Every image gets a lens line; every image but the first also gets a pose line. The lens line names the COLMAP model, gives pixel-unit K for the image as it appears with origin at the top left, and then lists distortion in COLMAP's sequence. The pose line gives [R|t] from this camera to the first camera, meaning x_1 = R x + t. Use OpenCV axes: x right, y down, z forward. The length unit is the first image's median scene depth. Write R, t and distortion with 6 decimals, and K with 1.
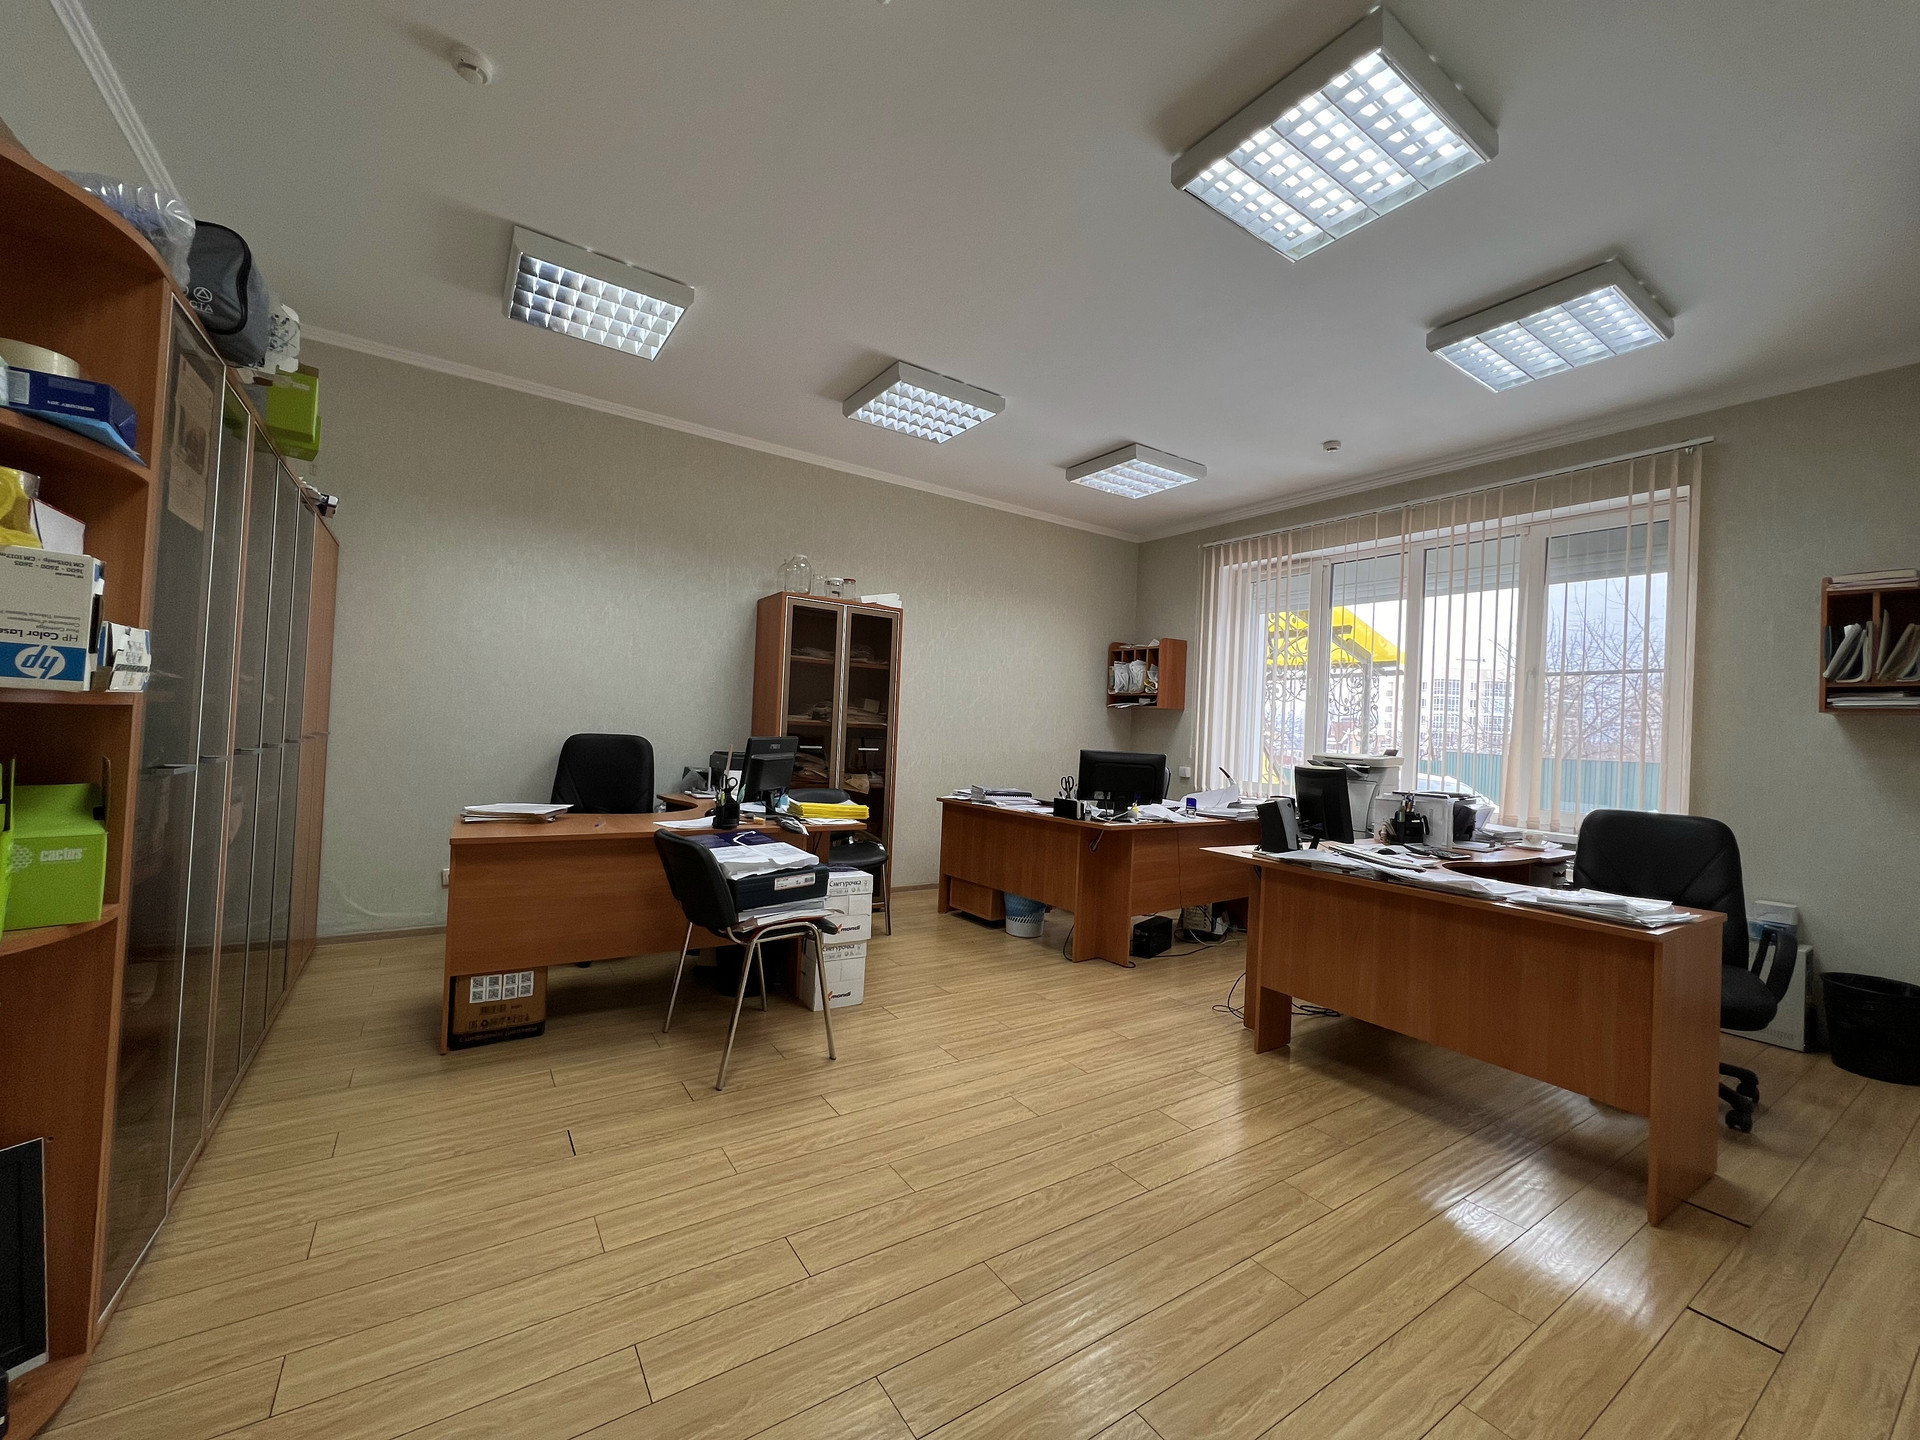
lens RADIAL K [[768.4, 0, 956.2], [0, 768.4, 717.4], [0, 0, 1]] dist [0.001245, 0.000246]
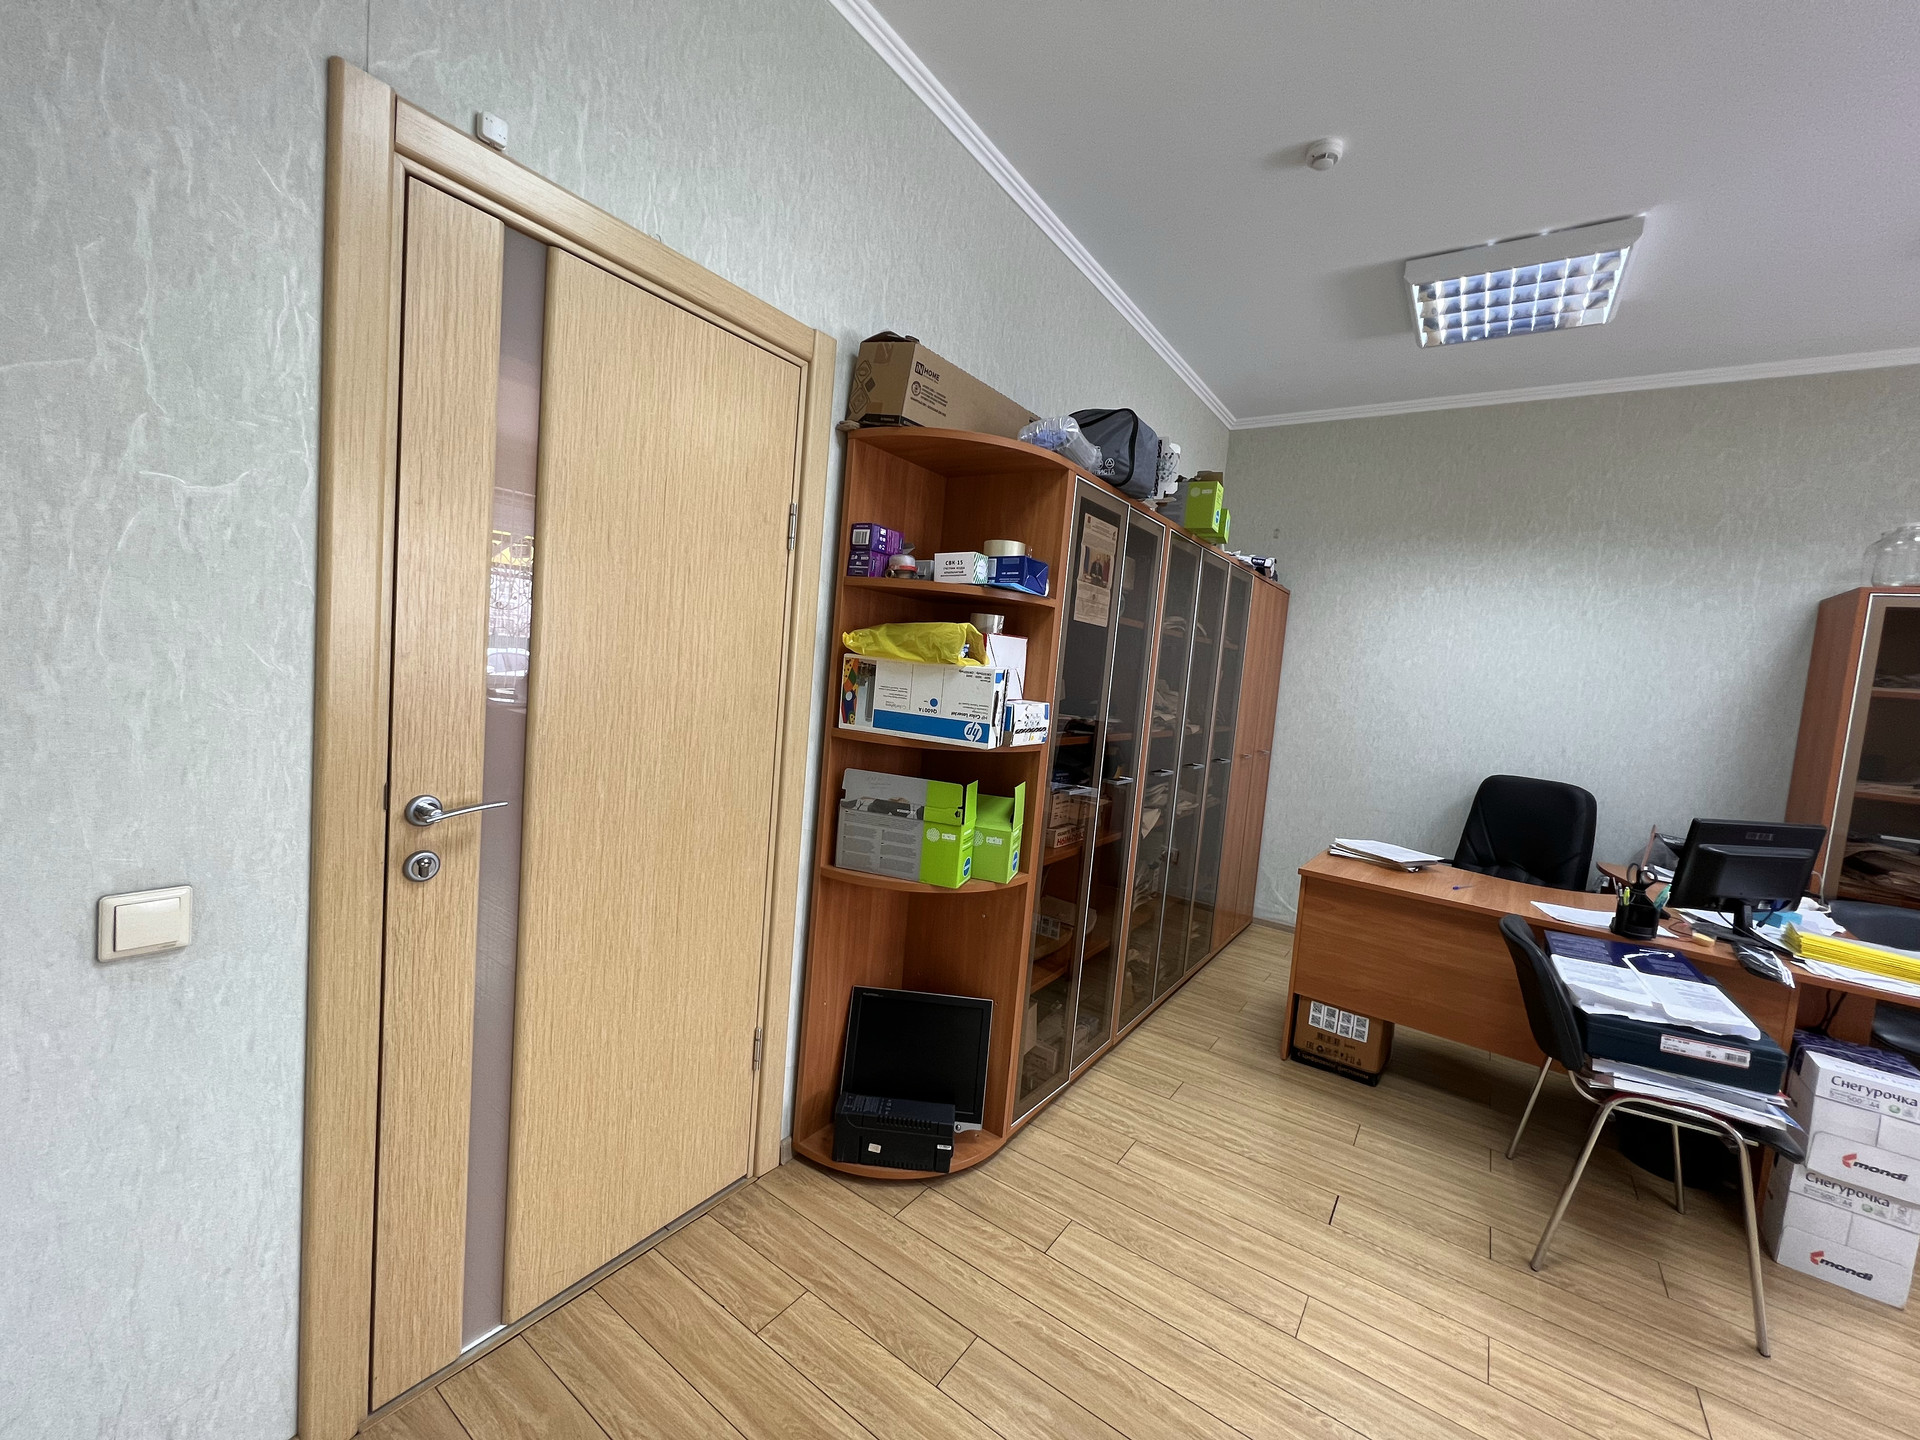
lens RADIAL K [[768.4, 0, 955.1], [0, 768.4, 718.5], [0, 0, 1]] dist [0.001245, 0.000246]
pose [[0.366150, 0.053441, -0.929020, 0.163848], [-0.054881, 0.997852, 0.035770, -0.066417], [0.928936, 0.037888, 0.368296, 0.134490]]
